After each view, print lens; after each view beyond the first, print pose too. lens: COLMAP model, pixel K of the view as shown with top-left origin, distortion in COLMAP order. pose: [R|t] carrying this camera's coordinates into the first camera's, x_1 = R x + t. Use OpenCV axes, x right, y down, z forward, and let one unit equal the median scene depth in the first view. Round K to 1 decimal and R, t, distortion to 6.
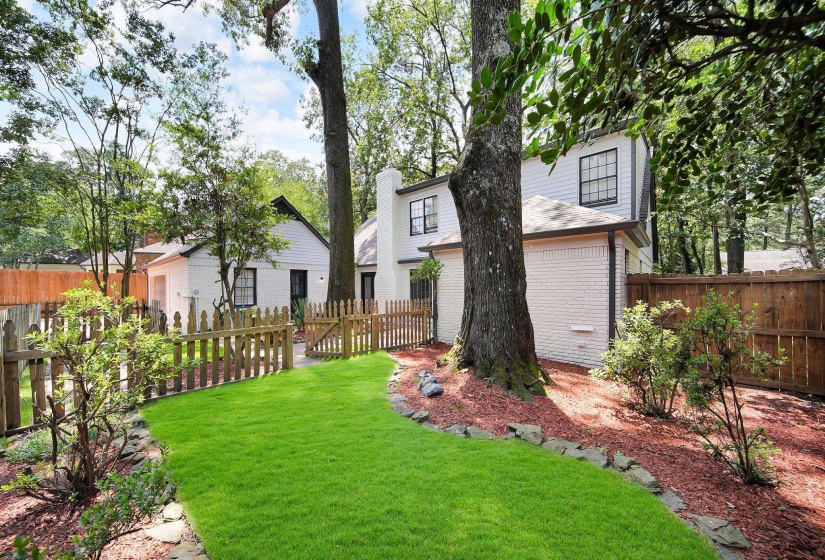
lens RADIAL K [[296.9, 0, 417.7], [0, 296.9, 285.7], [0, 0, 1]] dist [-0.004912, -0.000215]
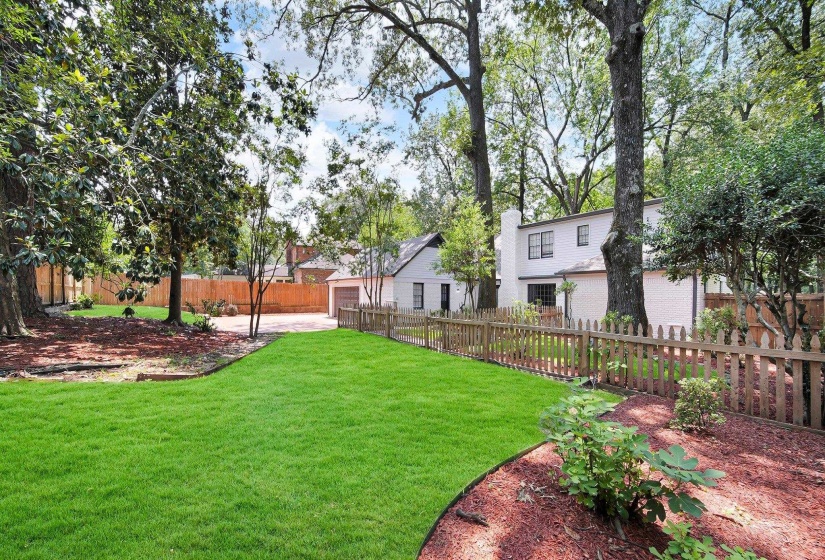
lens RADIAL K [[305.4, 0, 414.9], [0, 305.4, 288.7], [0, 0, 1]] dist [0.001611, 0.000066]
pose [[0.983452, 0.008951, -0.180949, -0.341798], [-0.010700, 0.999905, -0.008693, -0.017802], [0.180854, 0.010485, 0.983454, -0.567589]]
